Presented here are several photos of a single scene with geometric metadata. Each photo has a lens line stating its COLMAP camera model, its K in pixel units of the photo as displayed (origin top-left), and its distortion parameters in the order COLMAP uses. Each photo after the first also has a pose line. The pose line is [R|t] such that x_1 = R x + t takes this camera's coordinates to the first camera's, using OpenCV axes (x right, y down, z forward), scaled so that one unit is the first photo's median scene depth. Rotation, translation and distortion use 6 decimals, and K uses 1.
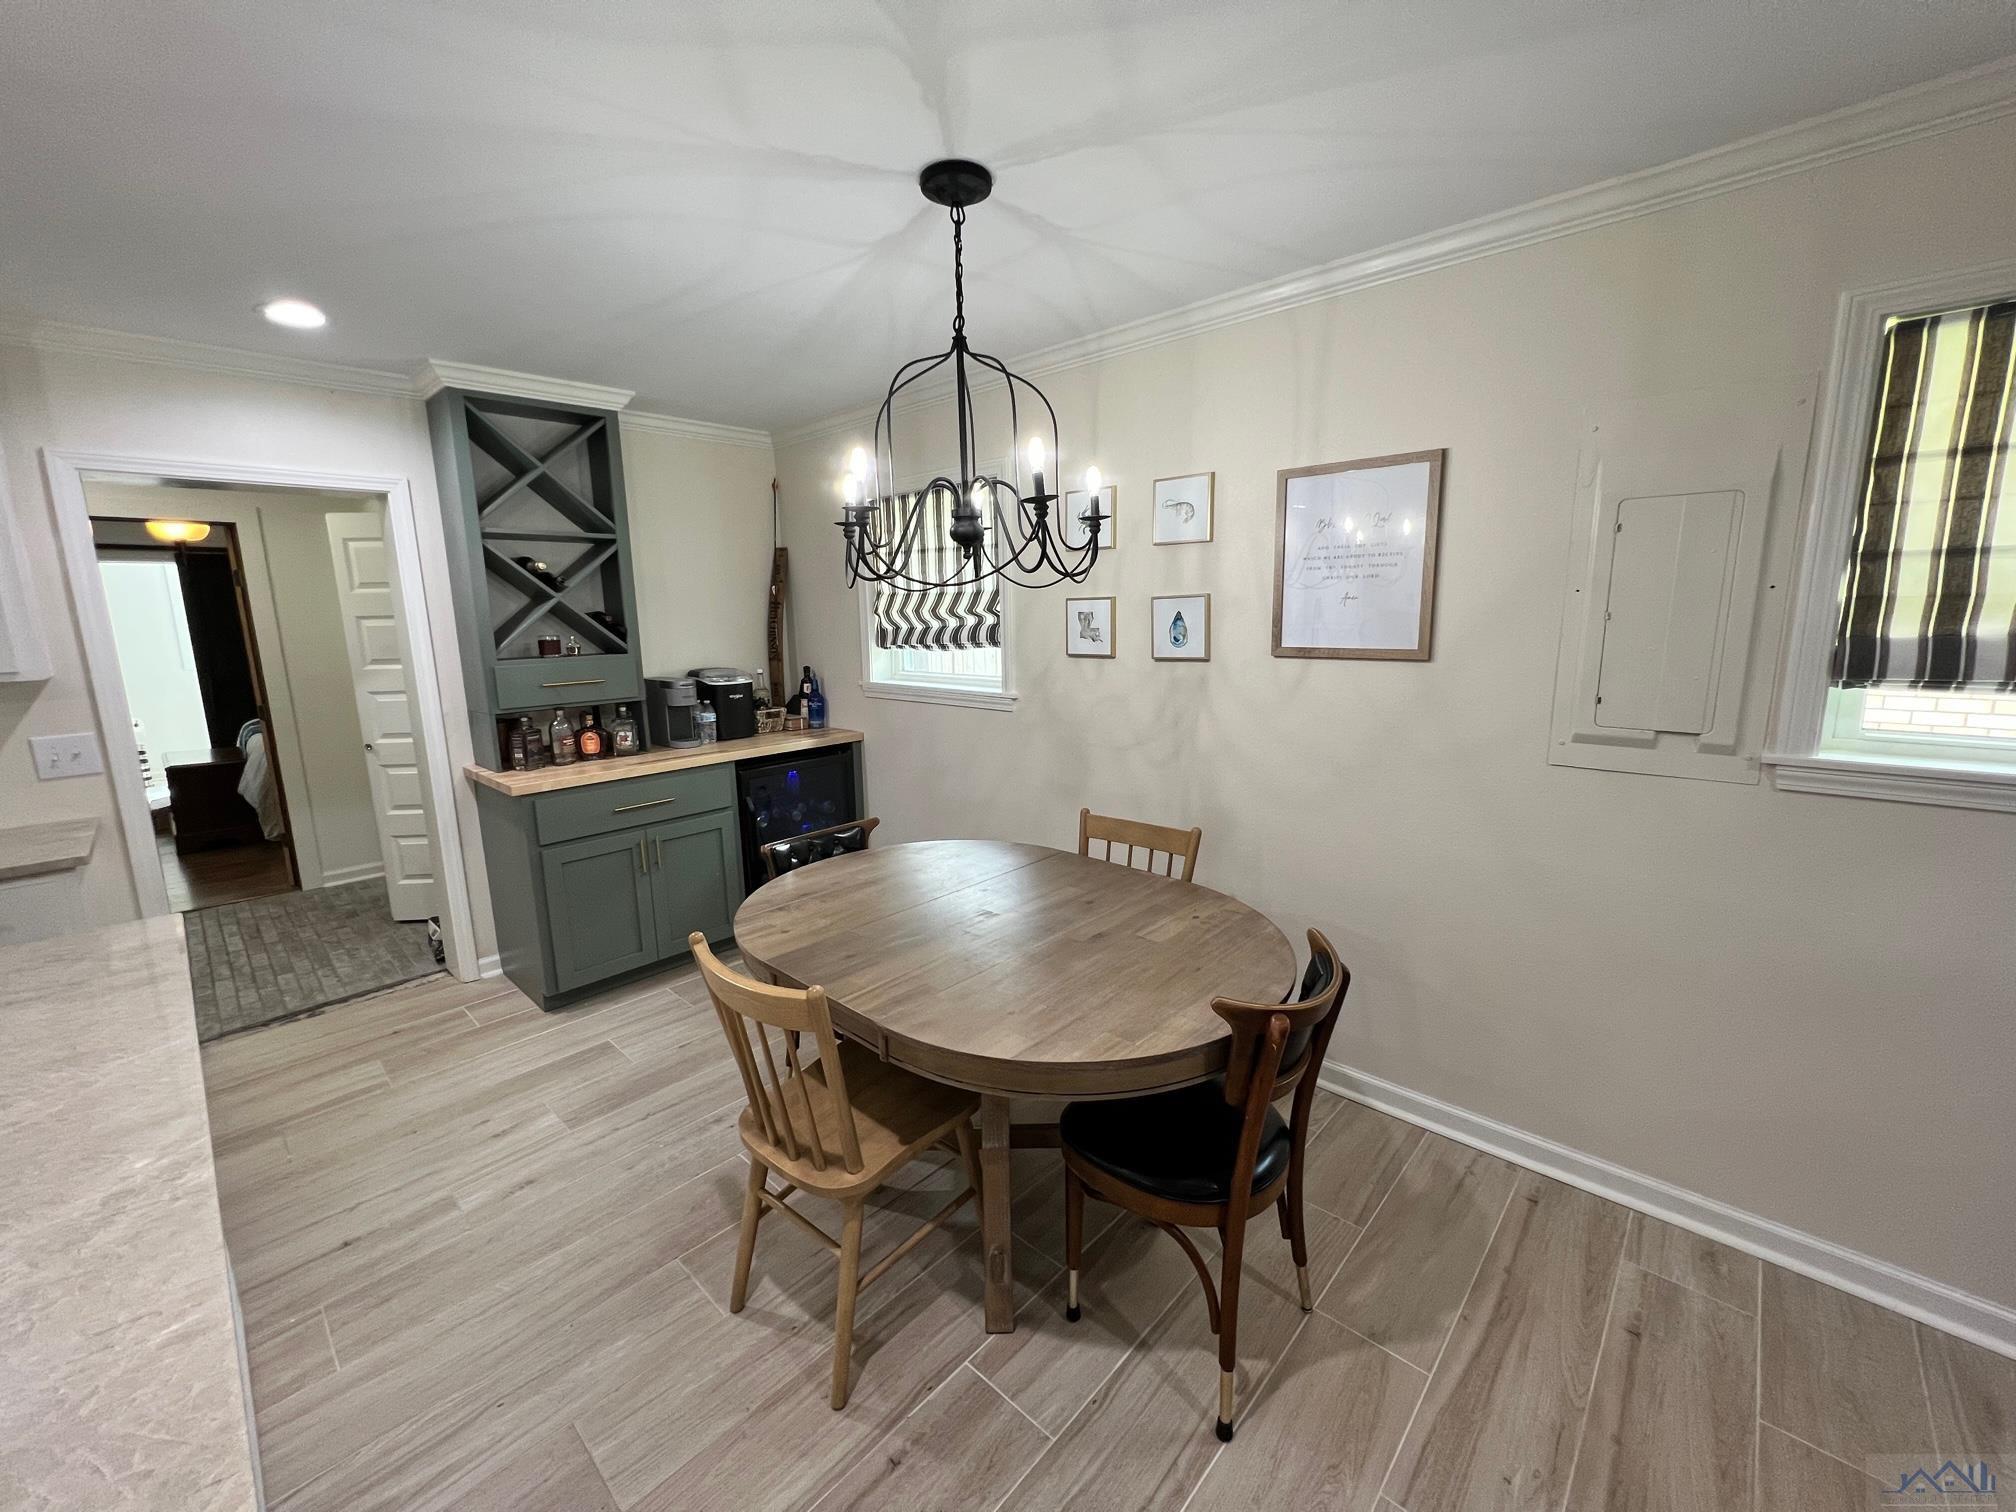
lens RADIAL K [[806.1, 0, 1013.9], [0, 806.1, 745.4], [0, 0, 1]] dist [-0.002585, 0.001523]
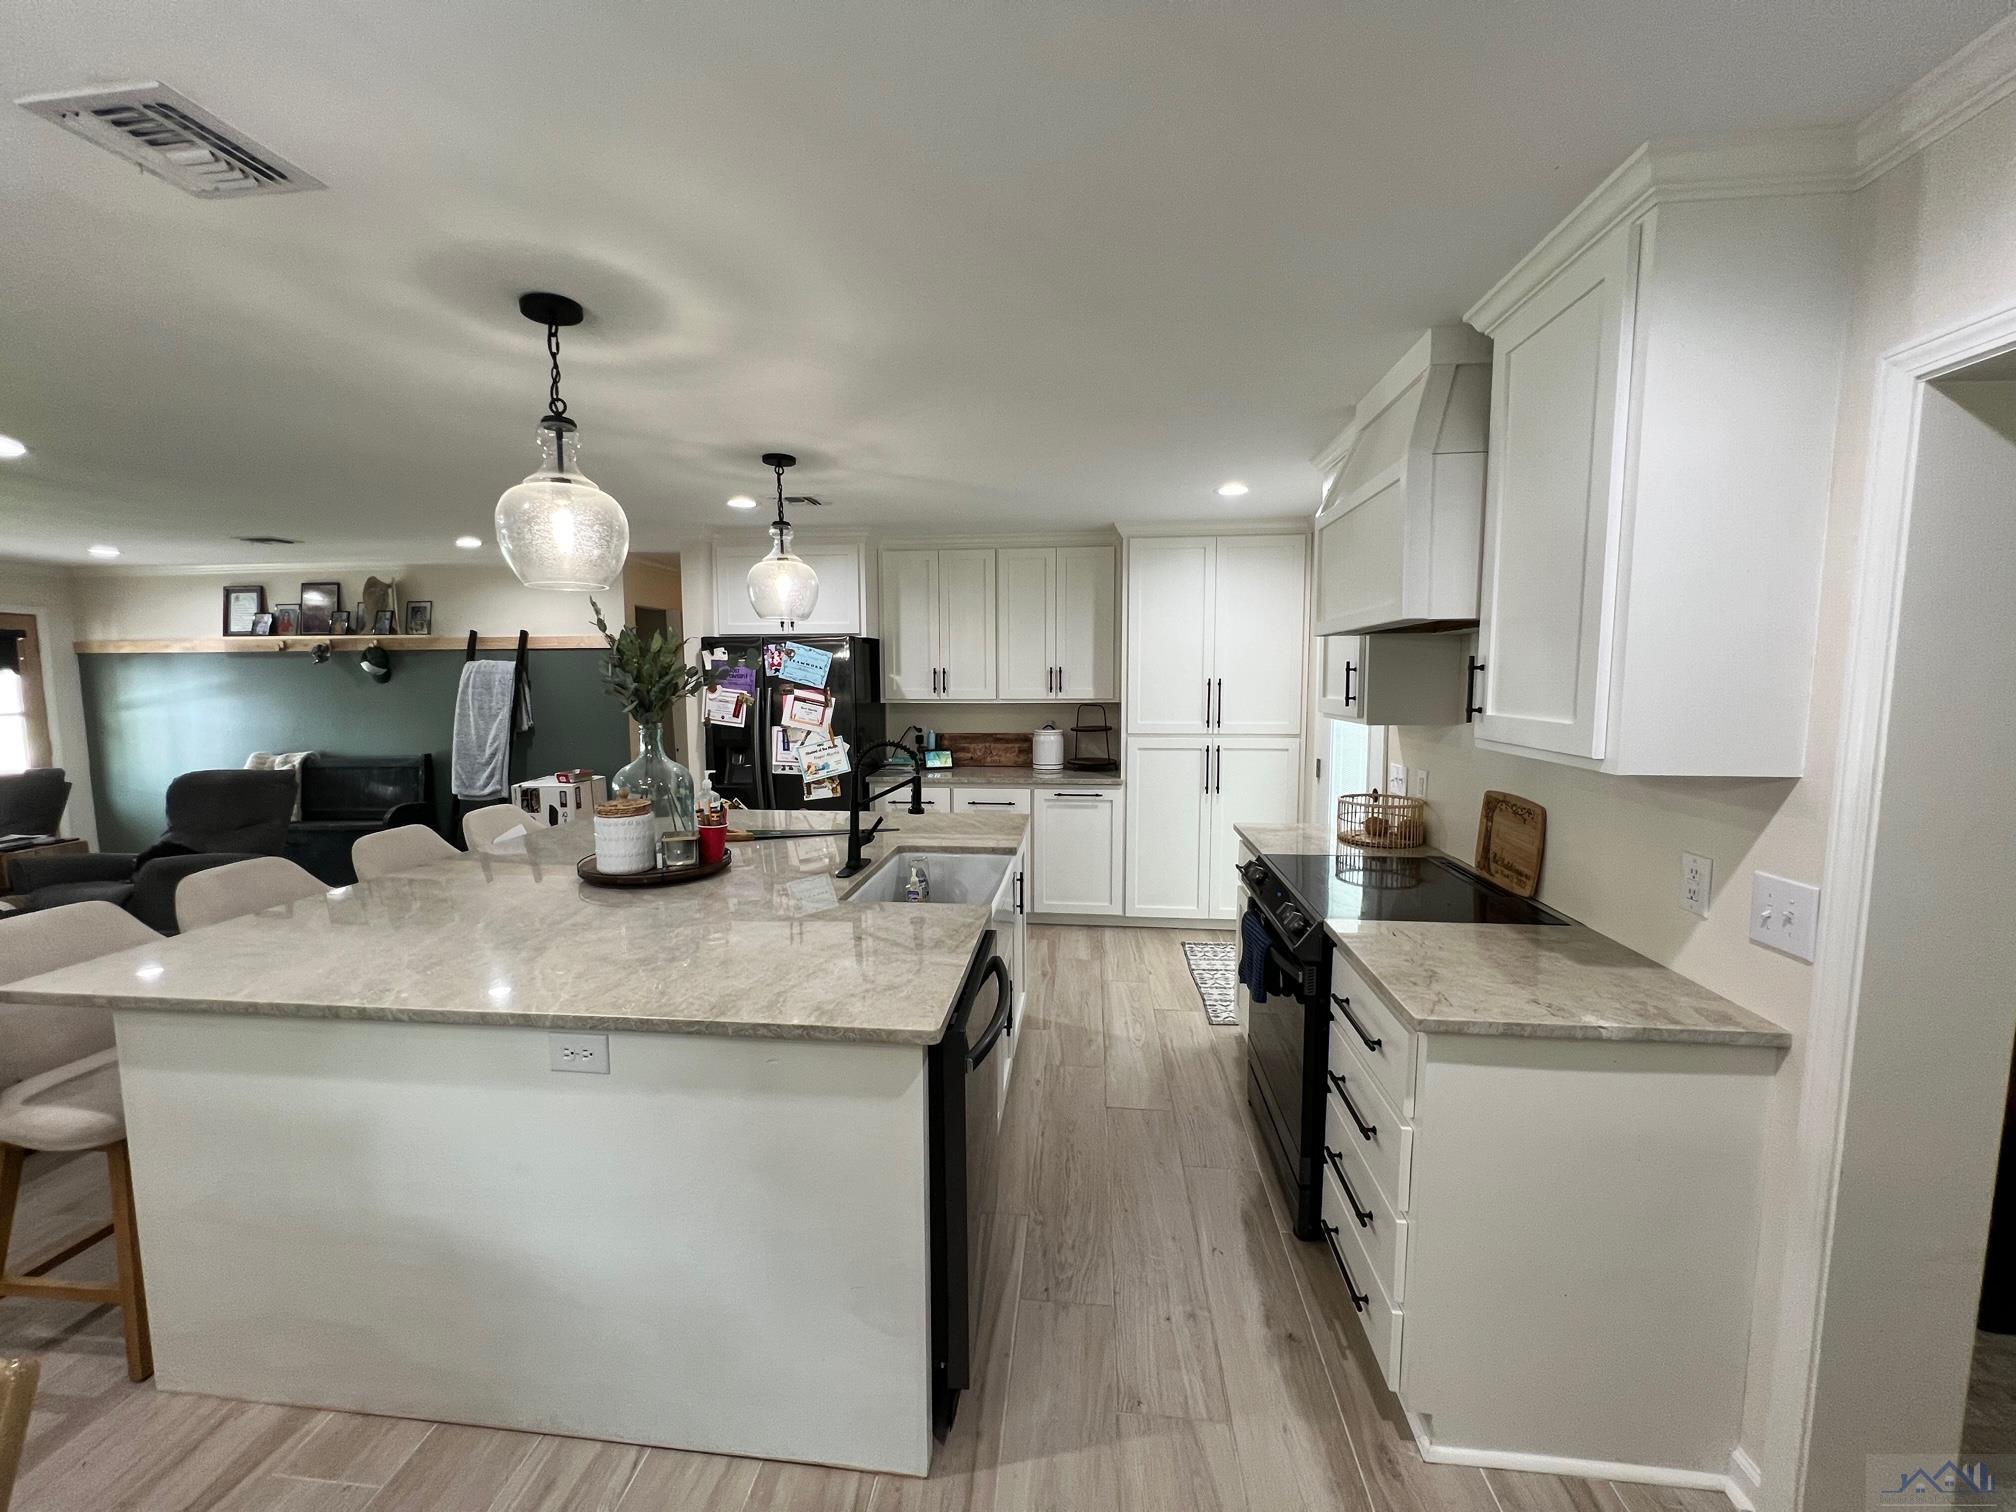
lens RADIAL K [[806.1, 0, 999.9], [0, 806.1, 751.7], [0, 0, 1]] dist [-0.002585, 0.001523]
pose [[-0.803994, 0.083063, -0.588807, -0.314223], [-0.077987, 0.966914, 0.242891, -0.154103], [0.589501, 0.241202, -0.770915, 0.856932]]
